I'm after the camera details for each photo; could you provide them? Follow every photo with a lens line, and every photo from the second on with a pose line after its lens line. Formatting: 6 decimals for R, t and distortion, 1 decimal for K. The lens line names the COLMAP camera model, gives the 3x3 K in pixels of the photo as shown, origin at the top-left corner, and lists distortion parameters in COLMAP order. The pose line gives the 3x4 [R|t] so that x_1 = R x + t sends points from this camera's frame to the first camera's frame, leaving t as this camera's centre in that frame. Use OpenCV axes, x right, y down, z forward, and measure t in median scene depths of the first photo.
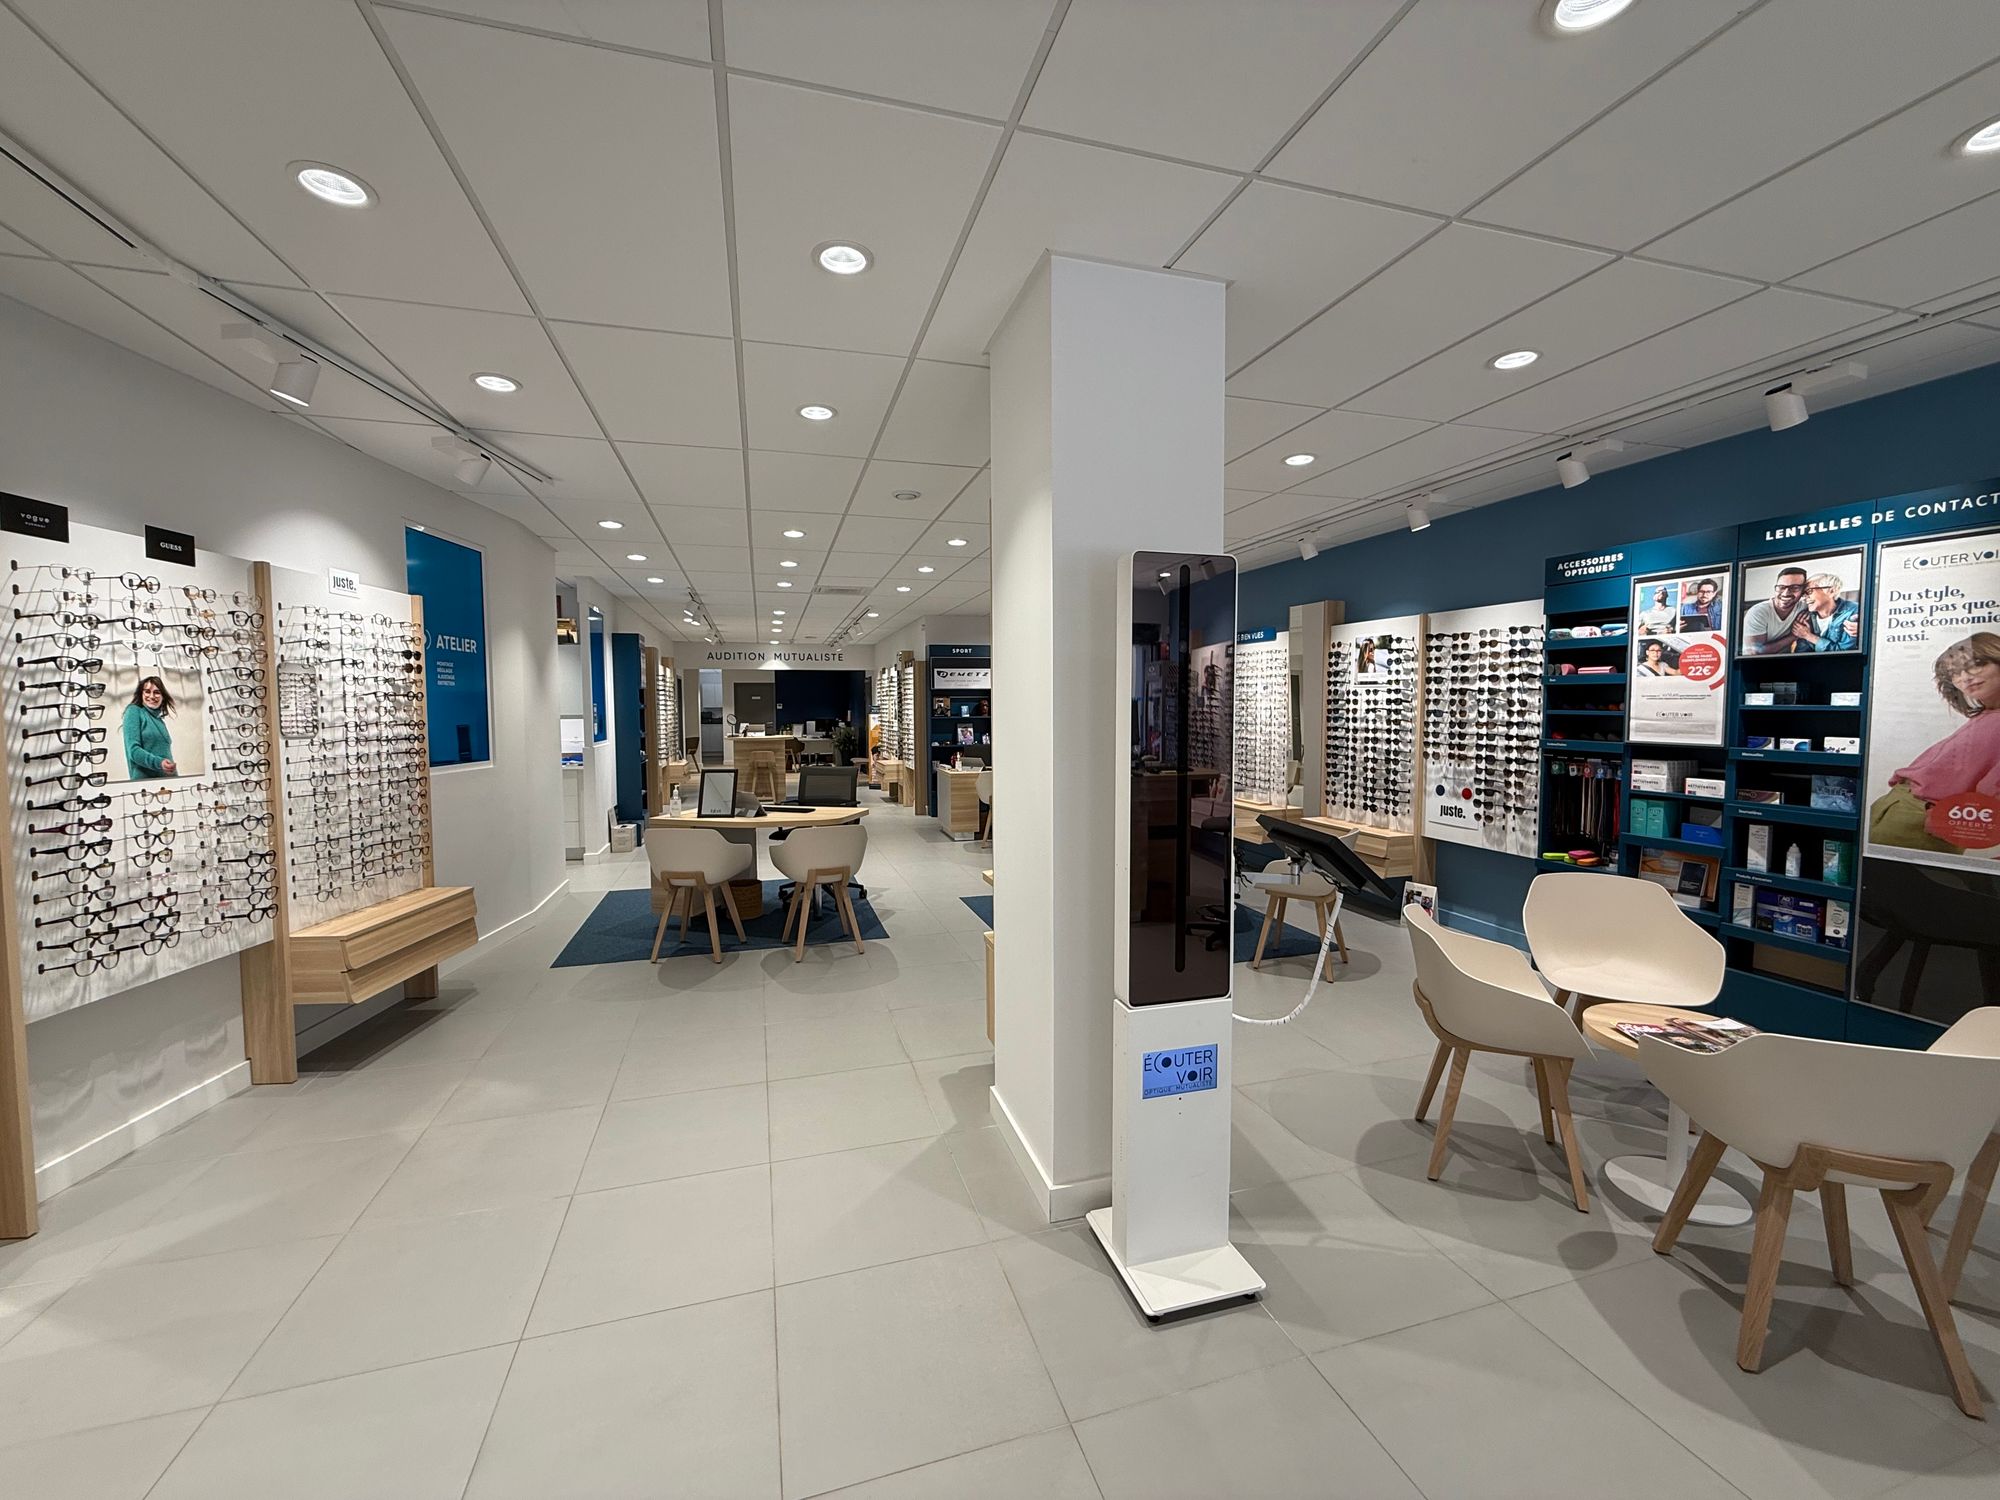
lens RADIAL K [[802.9, 0, 998.6], [0, 802.9, 751.2], [0, 0, 1]] dist [0.000065, 0.000001]
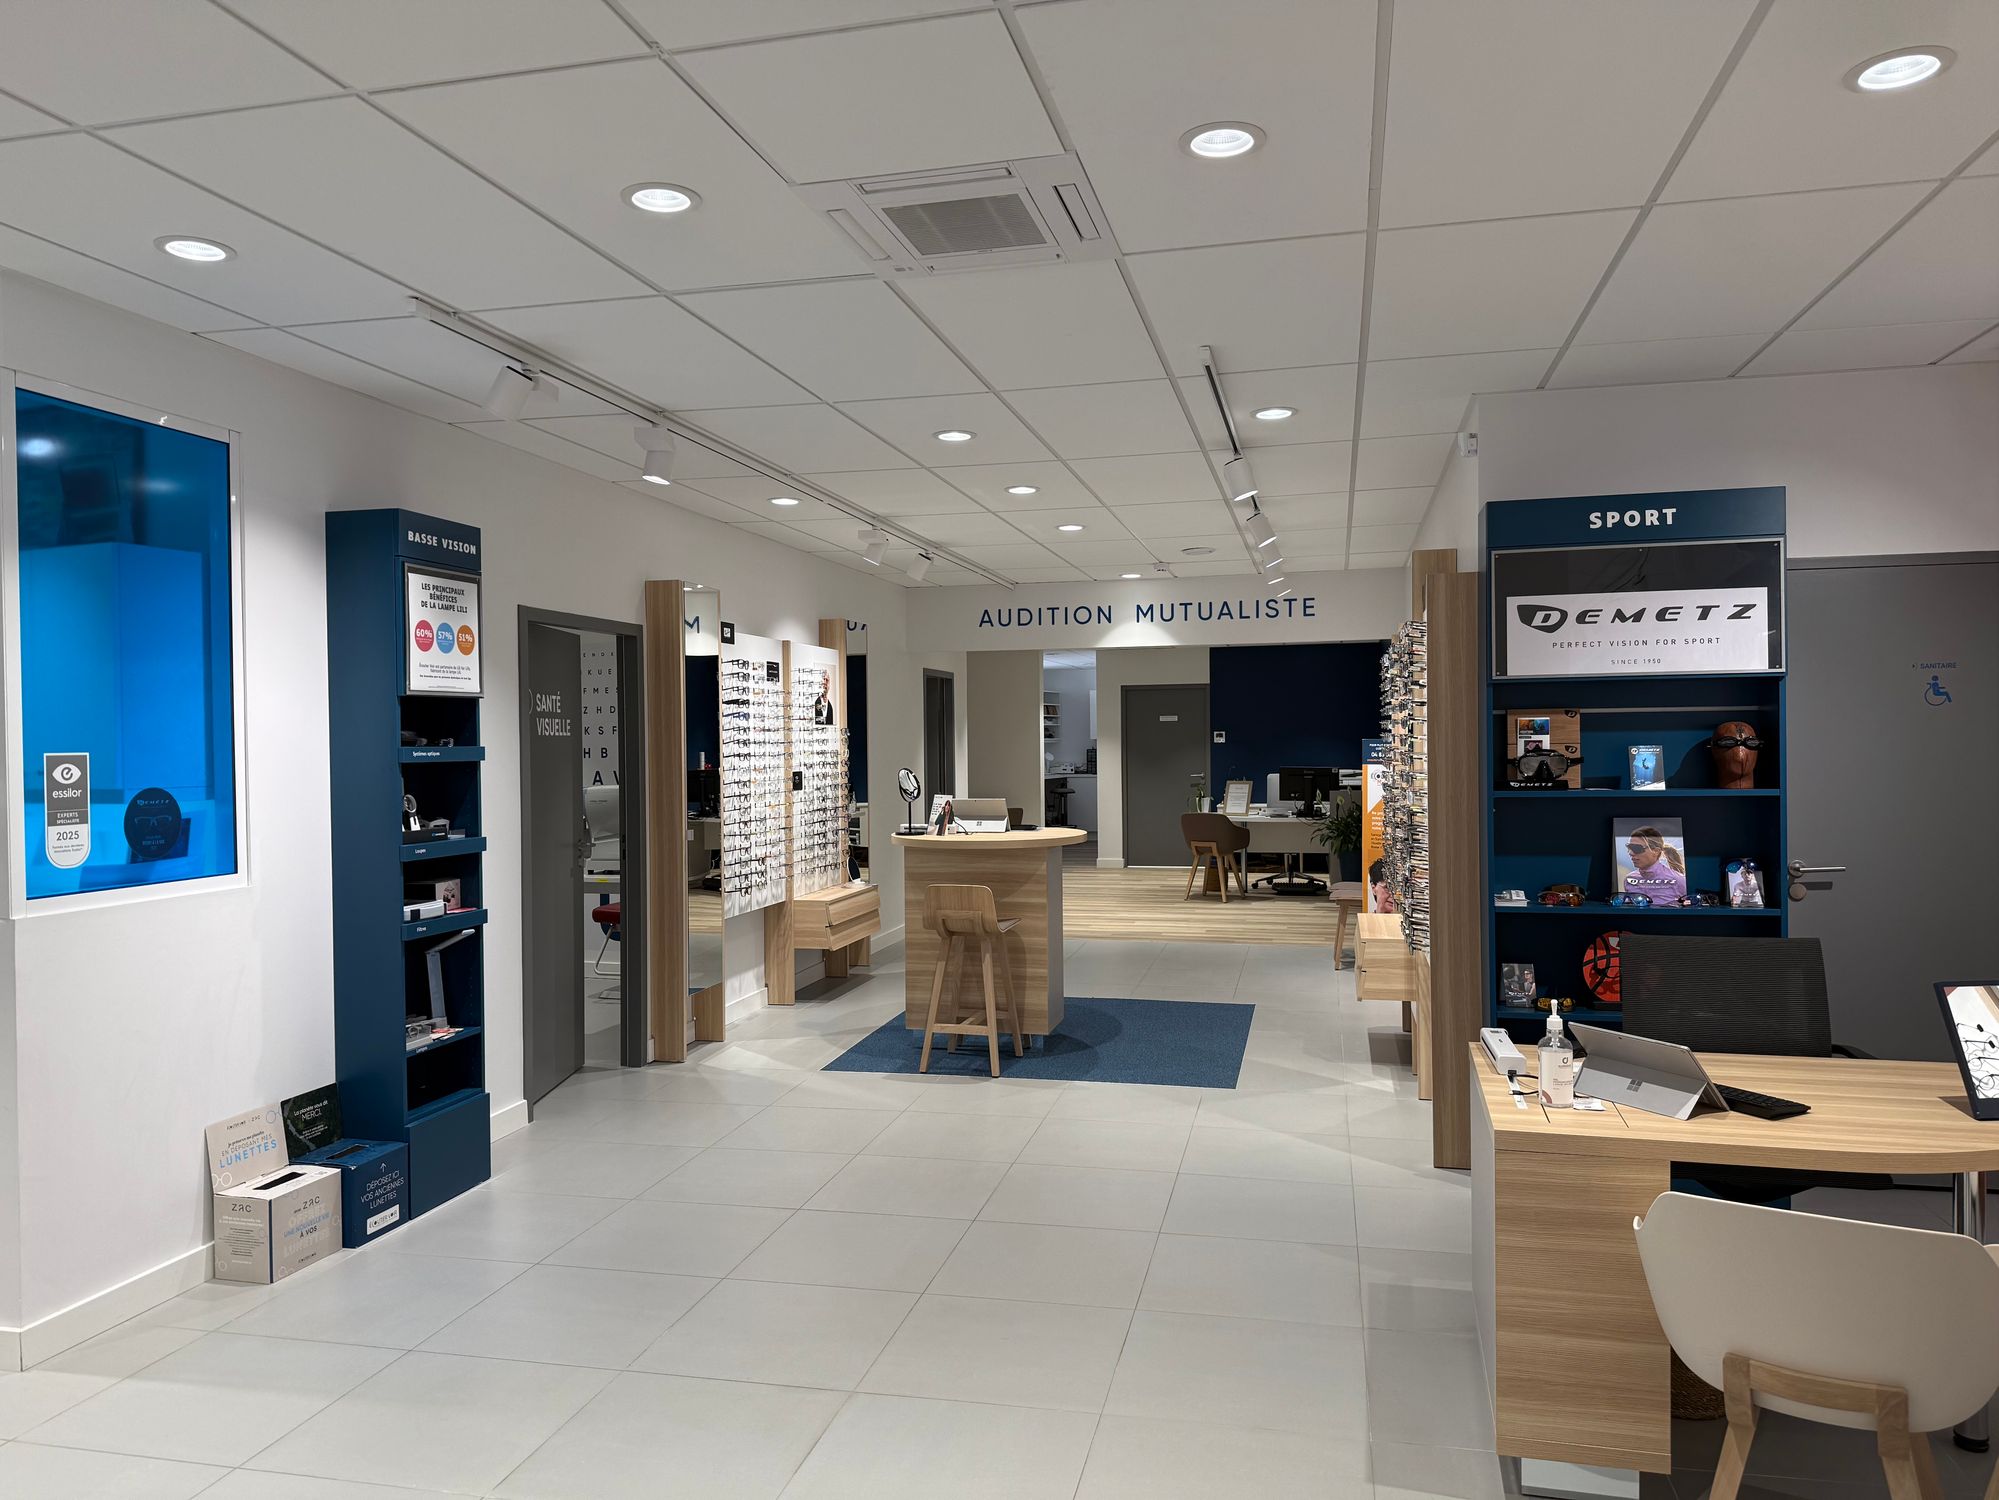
lens RADIAL K [[1385.9, 0, 995.1], [0, 1385.9, 745.0], [0, 0, 1]] dist [0.004398, 0.000064]
pose [[0.863173, -0.000692, -0.504907, -0.000265], [-0.022039, 0.998994, -0.039046, -0.035836], [0.504426, 0.044831, 0.862290, 0.539054]]
